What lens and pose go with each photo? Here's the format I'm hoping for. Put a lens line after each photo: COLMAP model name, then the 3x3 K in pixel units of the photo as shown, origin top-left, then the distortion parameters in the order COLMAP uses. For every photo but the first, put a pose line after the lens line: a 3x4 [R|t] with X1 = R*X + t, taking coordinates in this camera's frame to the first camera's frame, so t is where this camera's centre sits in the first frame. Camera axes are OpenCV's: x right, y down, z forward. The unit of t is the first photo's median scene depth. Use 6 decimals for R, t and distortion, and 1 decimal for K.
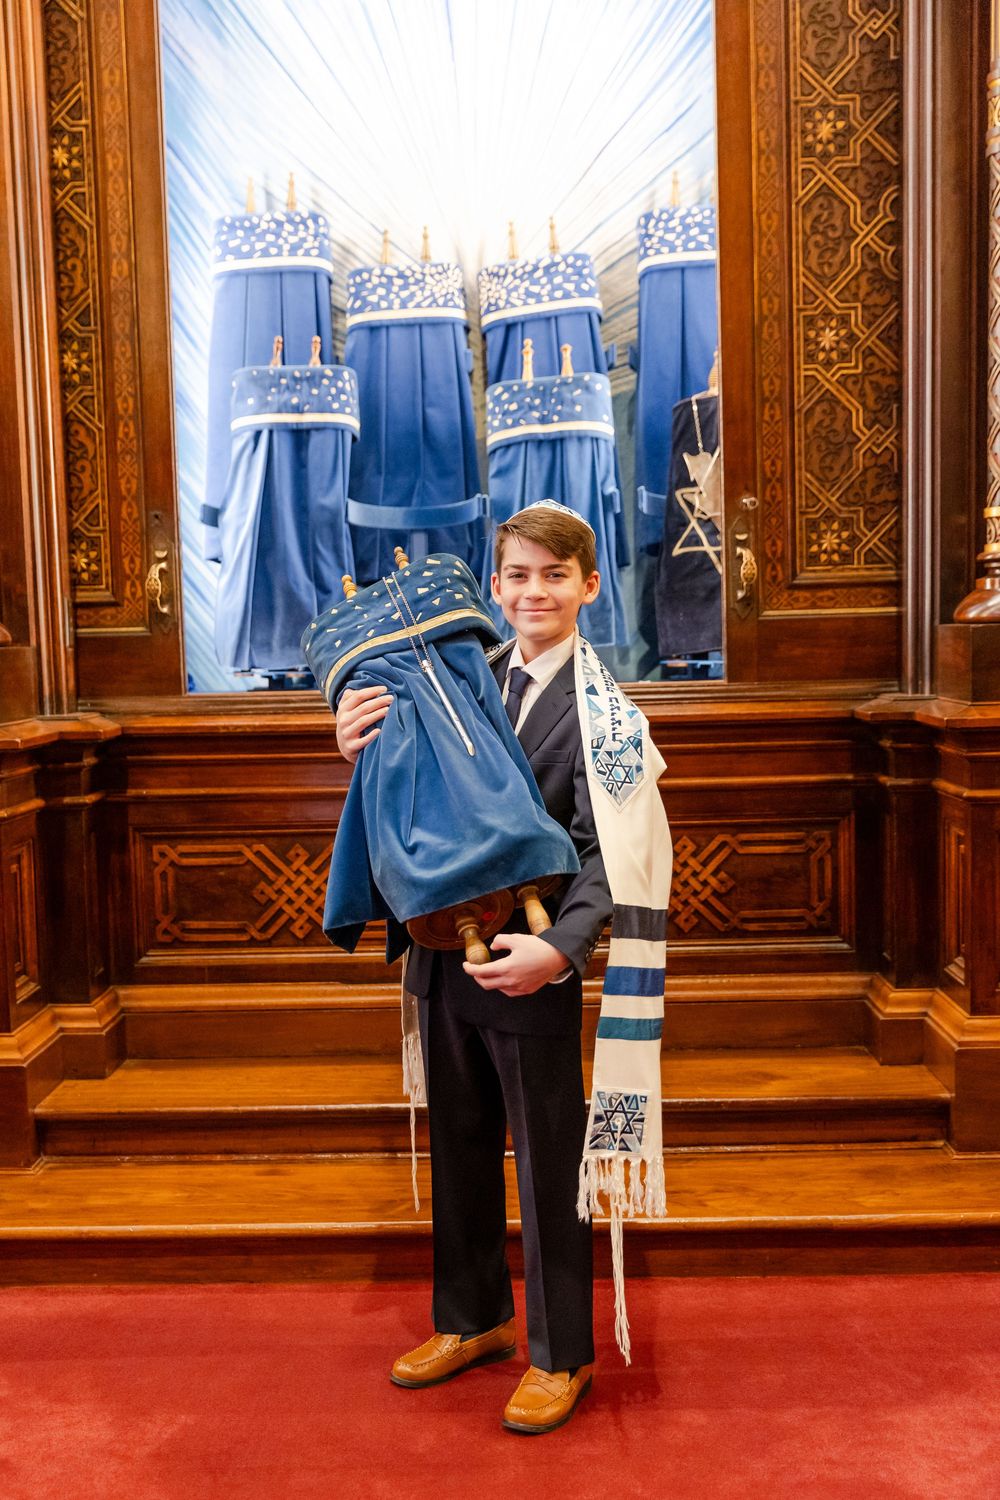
lens RADIAL K [[1682.2, 0, 498.6], [0, 1682.2, 758.4], [0, 0, 1]] dist [0.035219, 0.000000]
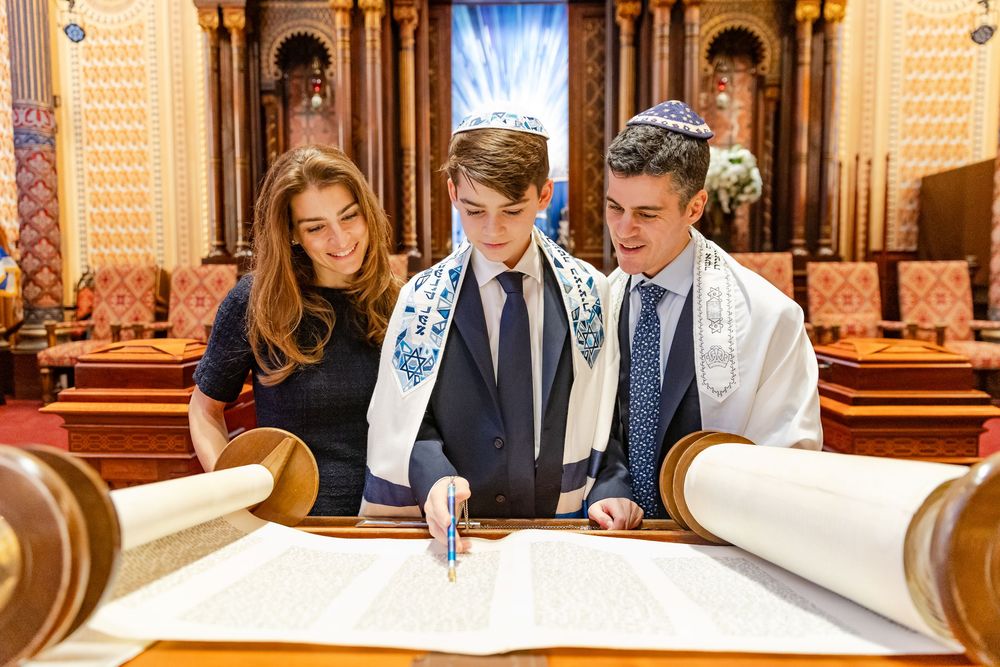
lens RADIAL K [[666.4, 0, 498.9], [0, 666.4, 331.0], [0, 0, 1]] dist [0.004916, 0.000971]
pose [[0.999735, 0.022218, -0.006065, -0.042195], [-0.022280, 0.999699, -0.010284, 0.144767], [0.005834, 0.010417, 0.999929, -0.844236]]
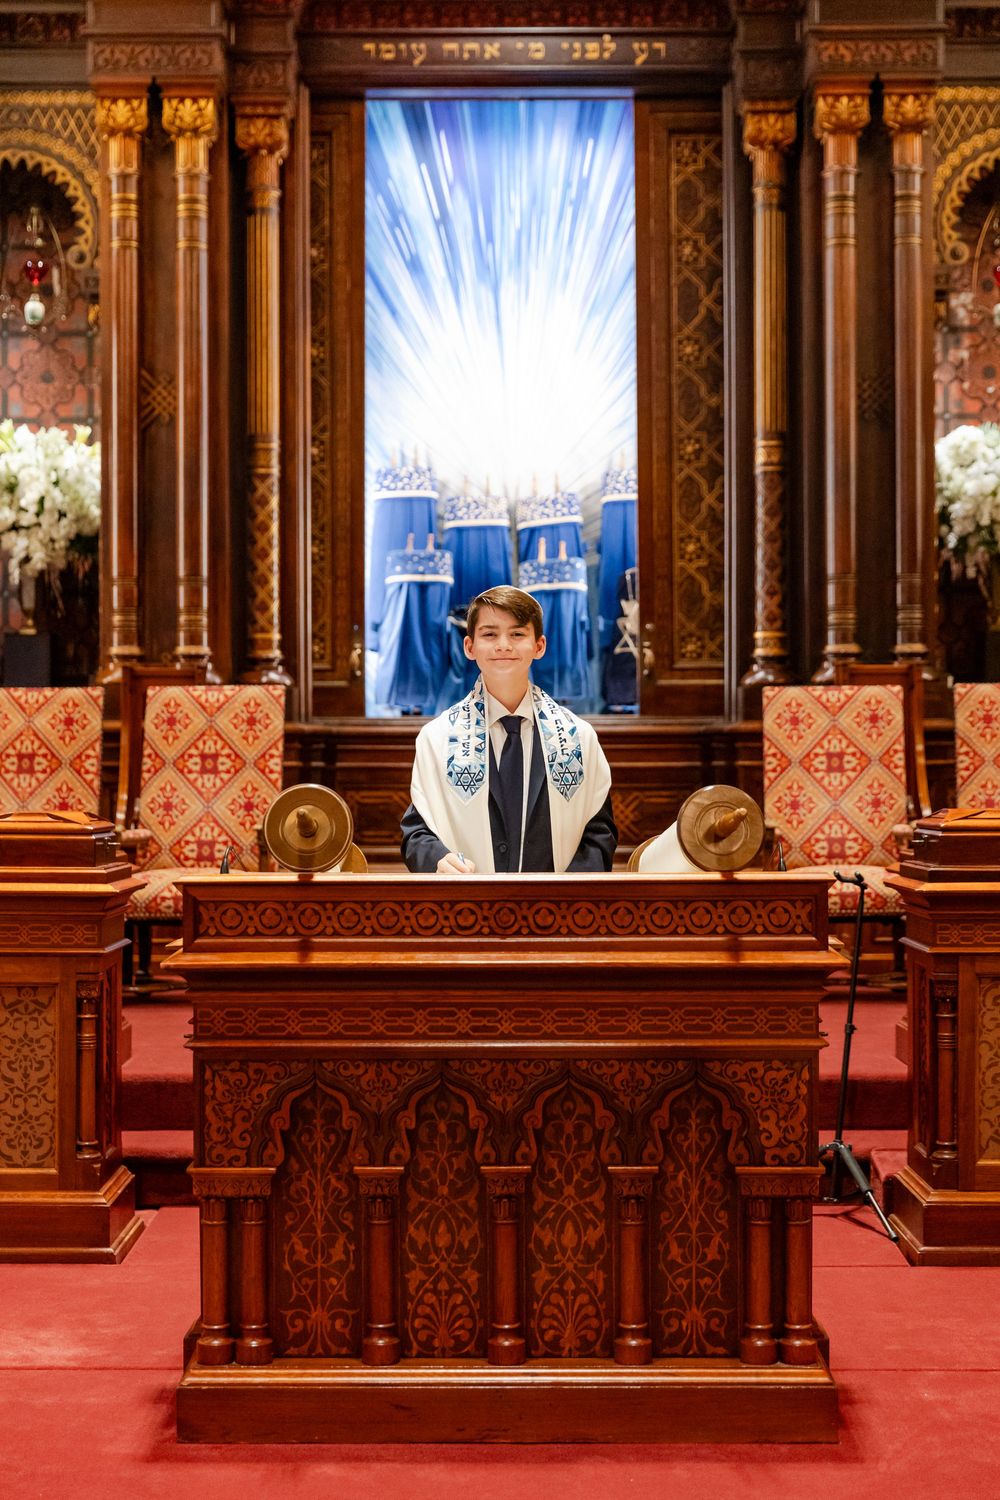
lens RADIAL K [[2472.7, 0, 495.1], [0, 2472.7, 754.4], [0, 0, 1]] dist [0.044188, 0.000000]
pose [[0.999702, 0.022034, 0.010542, -0.061978], [-0.021038, 0.996006, -0.086768, 0.245966], [-0.012411, 0.086520, 0.996173, -1.822564]]
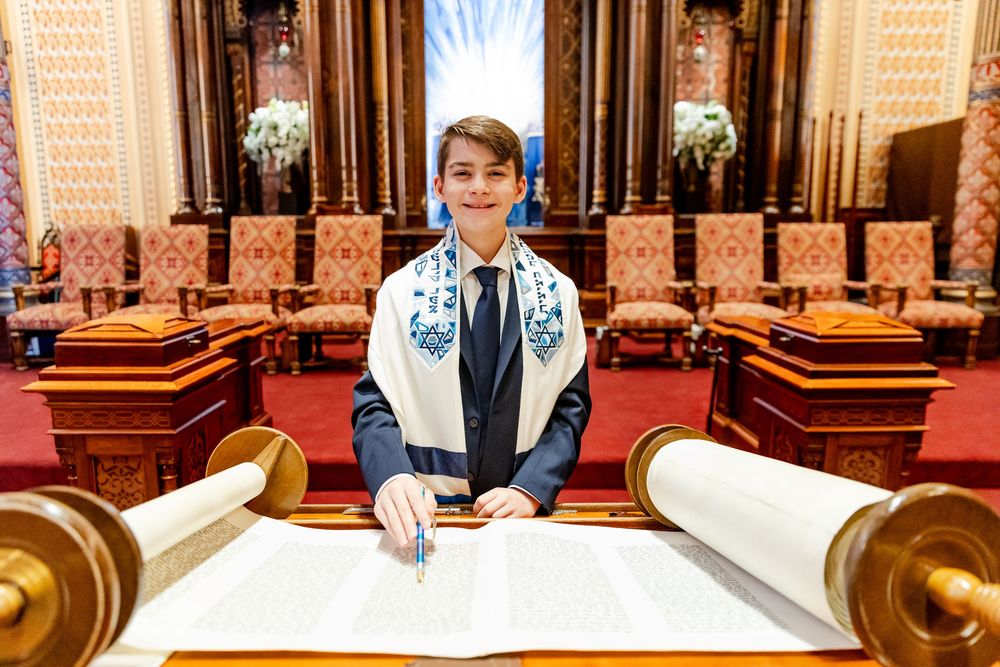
lens RADIAL K [[666.4, 0, 499.2], [0, 666.4, 336.1], [0, 0, 1]] dist [0.004916, 0.000971]
pose [[0.999325, 0.016926, 0.032596, -0.043233], [-0.019214, 0.997277, 0.071194, 0.123985], [-0.031302, -0.071773, 0.996930, -0.858072]]
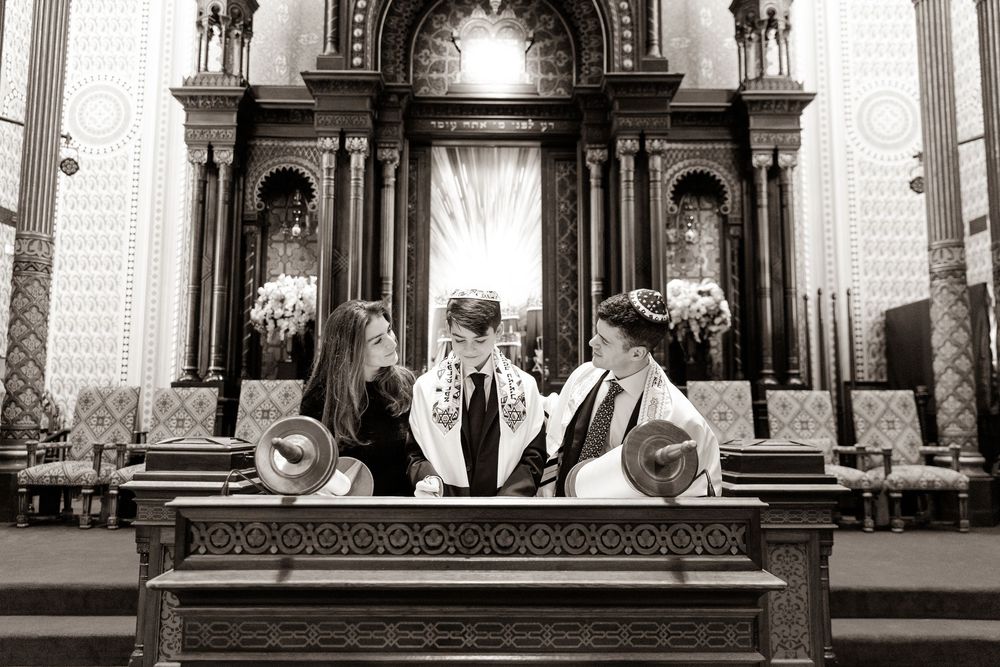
lens RADIAL K [[777.9, 0, 501.3], [0, 777.9, 333.9], [0, 0, 1]] dist [0.011042, 0.004421]
pose [[0.999159, 0.031666, 0.026038, -0.042117], [-0.026008, 0.980560, -0.194486, 0.198917], [-0.031690, 0.193645, 0.980560, -1.125903]]
